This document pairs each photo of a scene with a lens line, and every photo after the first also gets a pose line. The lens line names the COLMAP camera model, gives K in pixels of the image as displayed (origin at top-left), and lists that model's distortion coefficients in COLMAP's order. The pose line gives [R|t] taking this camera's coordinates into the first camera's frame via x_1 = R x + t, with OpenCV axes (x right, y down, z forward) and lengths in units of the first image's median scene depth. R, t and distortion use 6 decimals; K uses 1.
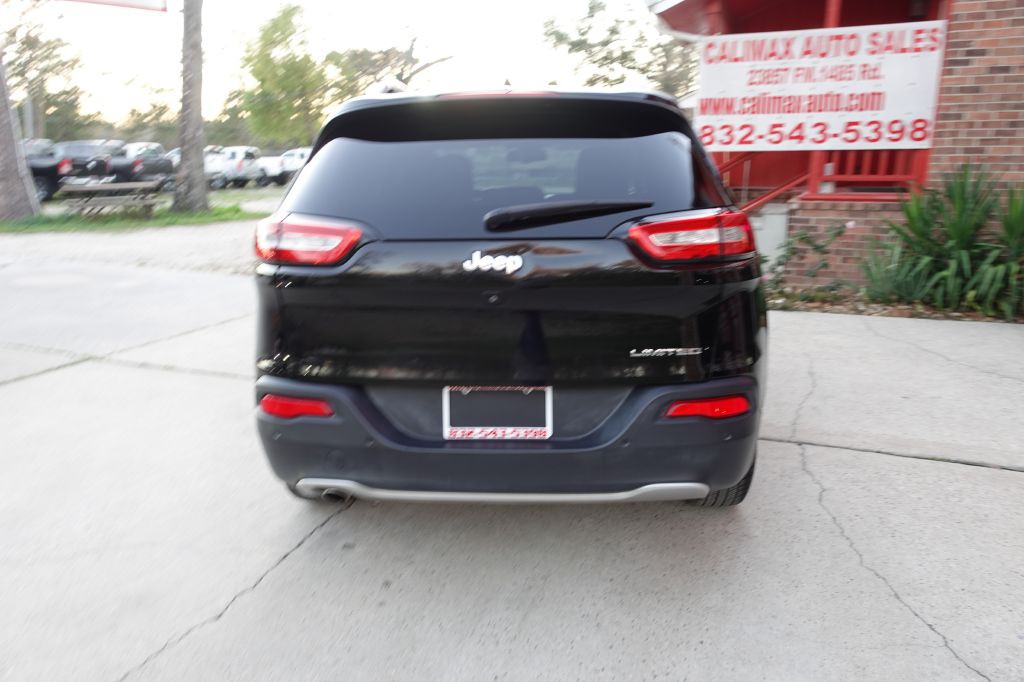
lens RADIAL K [[707.3, 0, 511.9], [0, 707.3, 337.4], [0, 0, 1]] dist [0.002005, -0.001537]
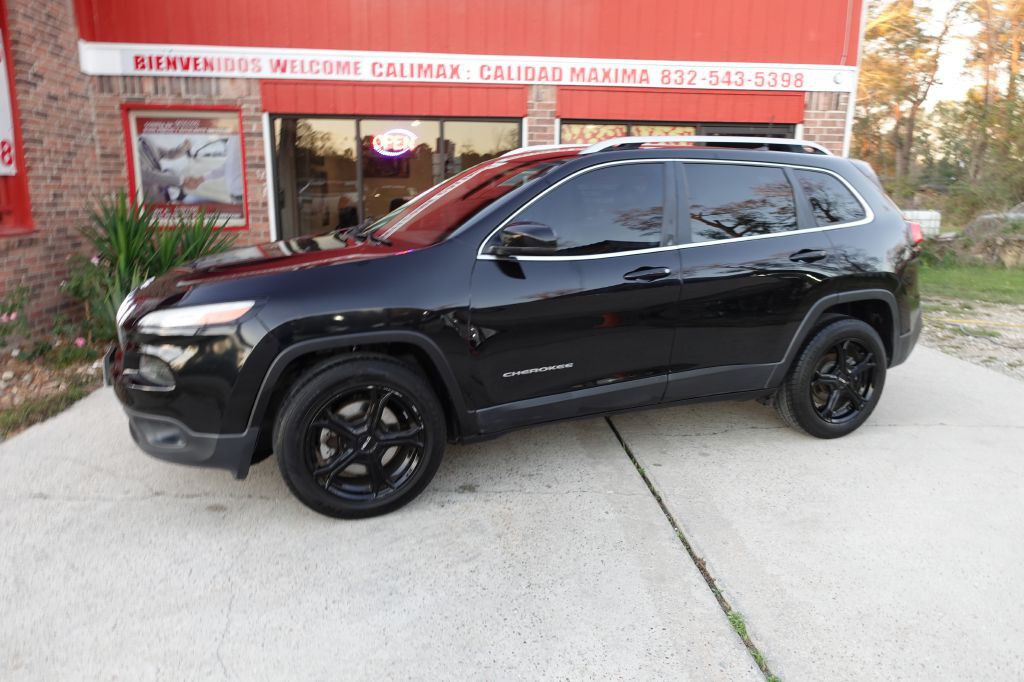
lens RADIAL K [[707.3, 0, 513.0], [0, 707.3, 340.6], [0, 0, 1]] dist [0.002005, -0.001537]
pose [[-0.440806, -0.186035, 0.878112, -0.495838], [0.212101, 0.928994, 0.303288, -0.210115], [-0.872183, 0.319939, -0.370048, 0.849772]]
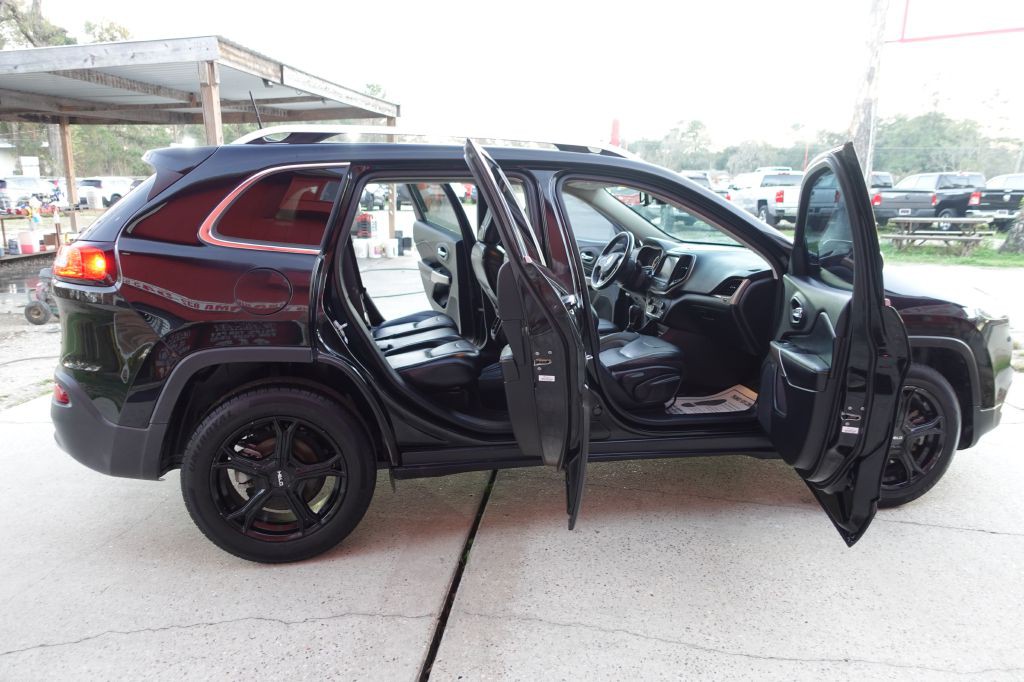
lens RADIAL K [[707.3, 0, 513.1], [0, 707.3, 339.2], [0, 0, 1]] dist [0.002005, -0.001537]
pose [[0.268257, 0.211156, -0.939921, 0.499956], [-0.246055, 0.958338, 0.145069, -0.112220], [0.931394, 0.192356, 0.309037, 0.391905]]
